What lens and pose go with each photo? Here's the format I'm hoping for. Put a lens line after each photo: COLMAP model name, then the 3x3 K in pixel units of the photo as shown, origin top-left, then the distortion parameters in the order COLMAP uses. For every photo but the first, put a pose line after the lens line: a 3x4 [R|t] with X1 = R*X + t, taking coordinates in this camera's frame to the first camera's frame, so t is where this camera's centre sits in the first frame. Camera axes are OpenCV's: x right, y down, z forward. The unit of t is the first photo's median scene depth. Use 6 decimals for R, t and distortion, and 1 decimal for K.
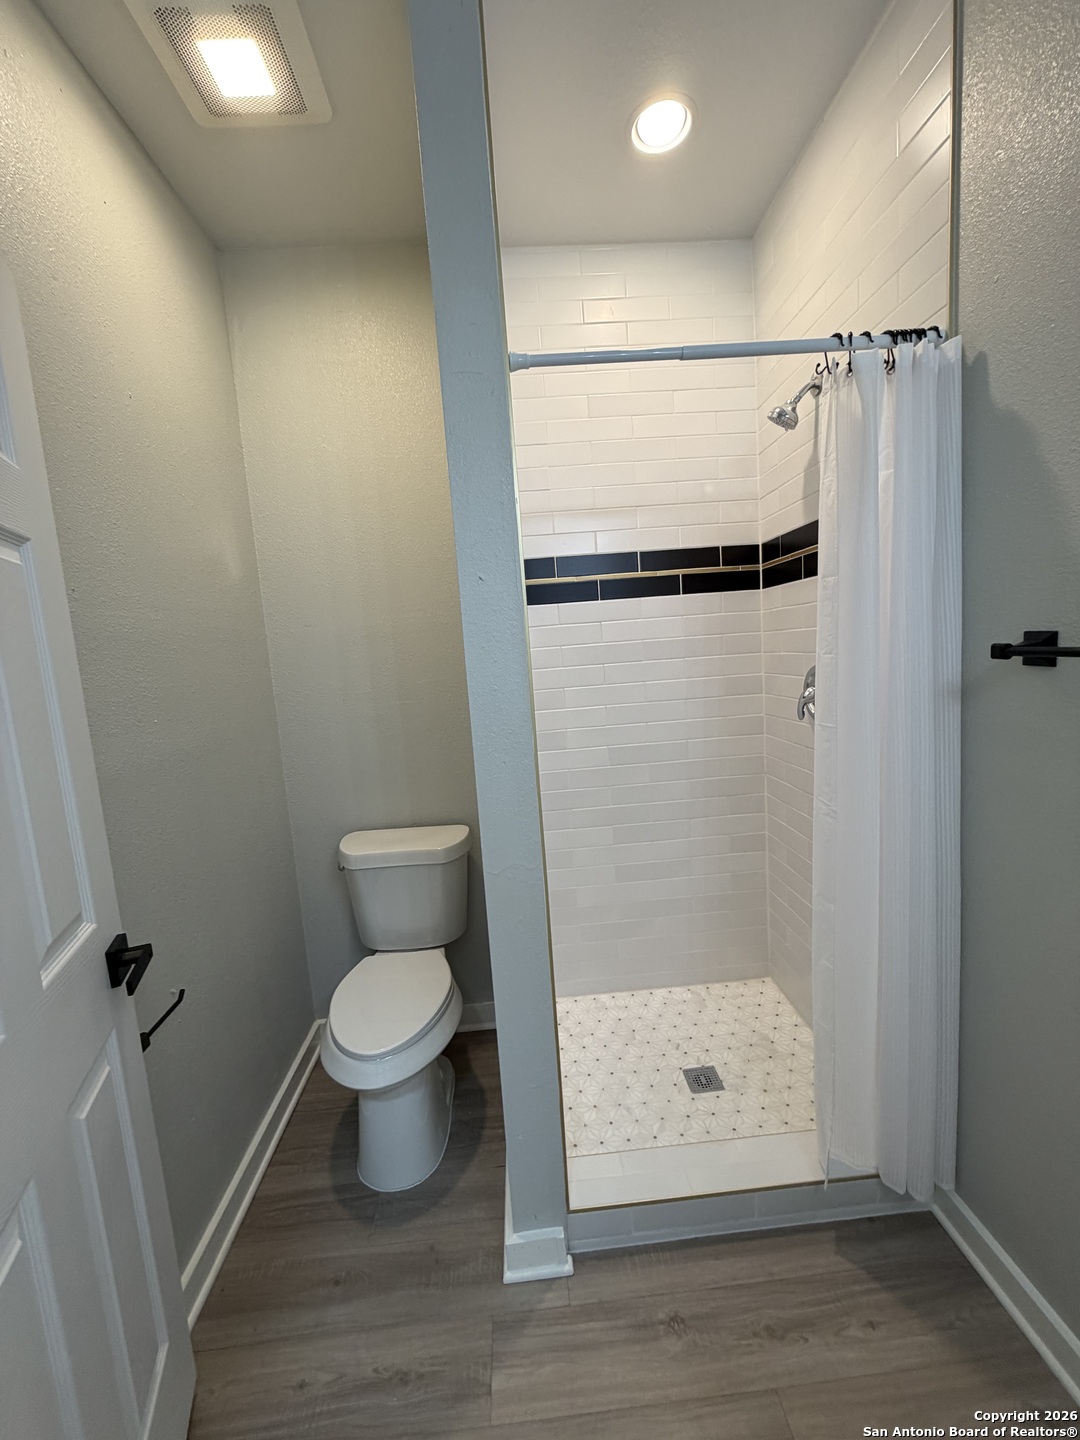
lens RADIAL K [[570.3, 0, 536.9], [0, 570.3, 715.1], [0, 0, 1]] dist [-0.003251, 0.000101]
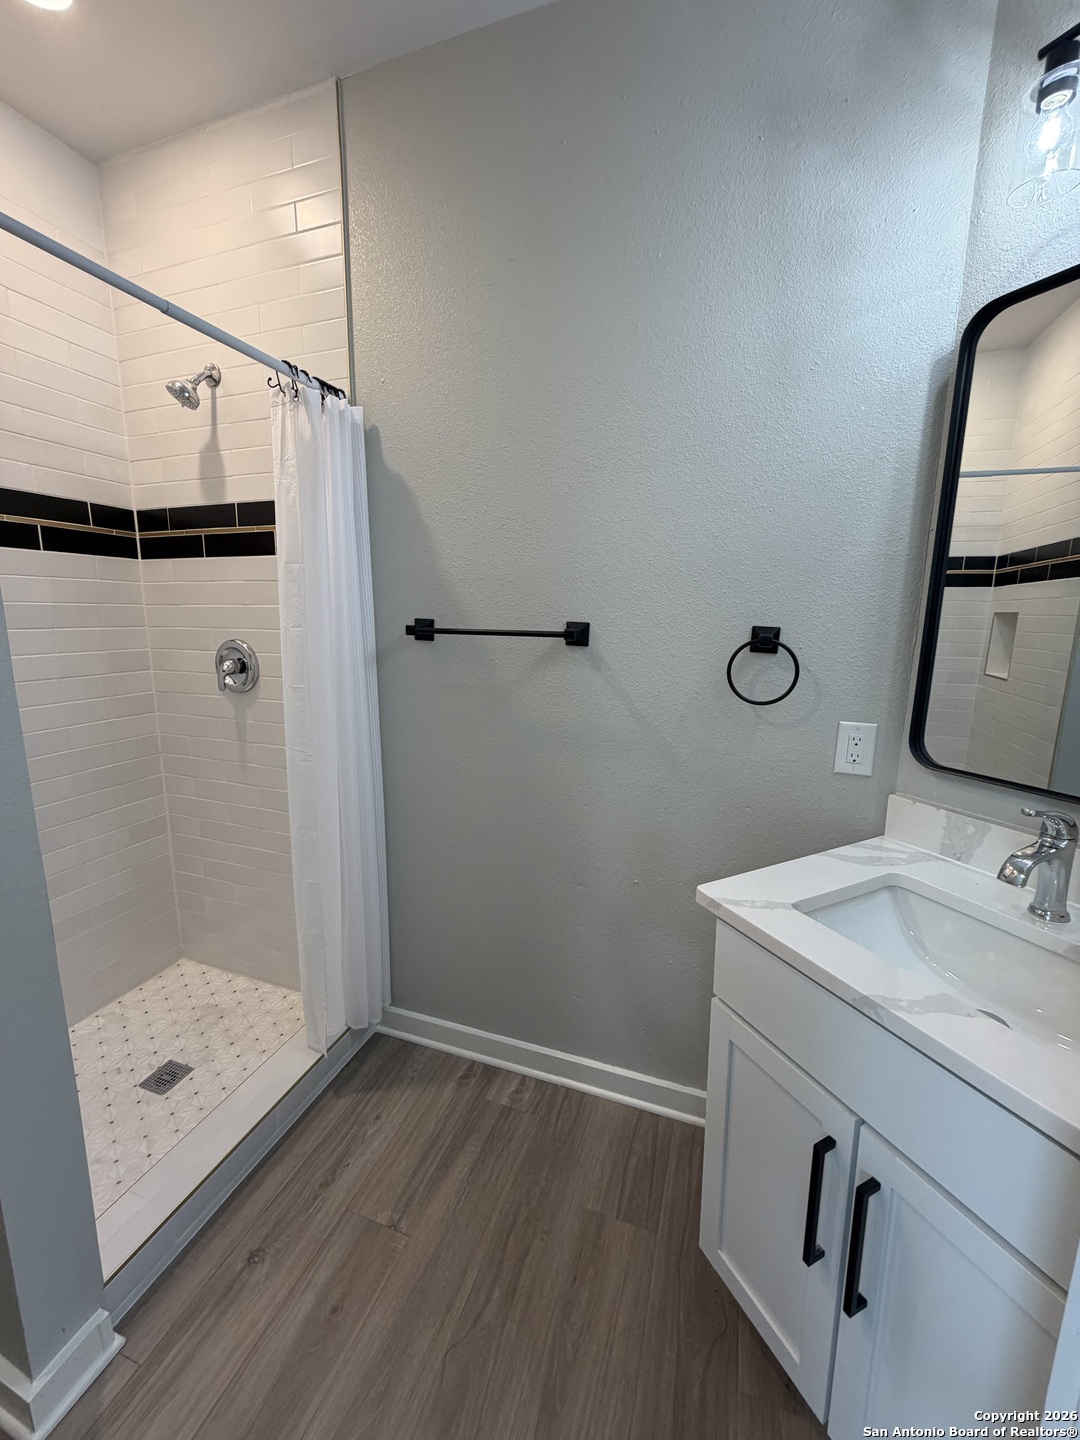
lens RADIAL K [[570.3, 0, 538.6], [0, 570.3, 715.2], [0, 0, 1]] dist [-0.003251, 0.000101]
pose [[0.381028, -0.090731, 0.920101, -0.389804], [0.071274, 0.995094, 0.068611, 0.029508], [-0.921812, 0.039437, 0.385625, 0.058985]]
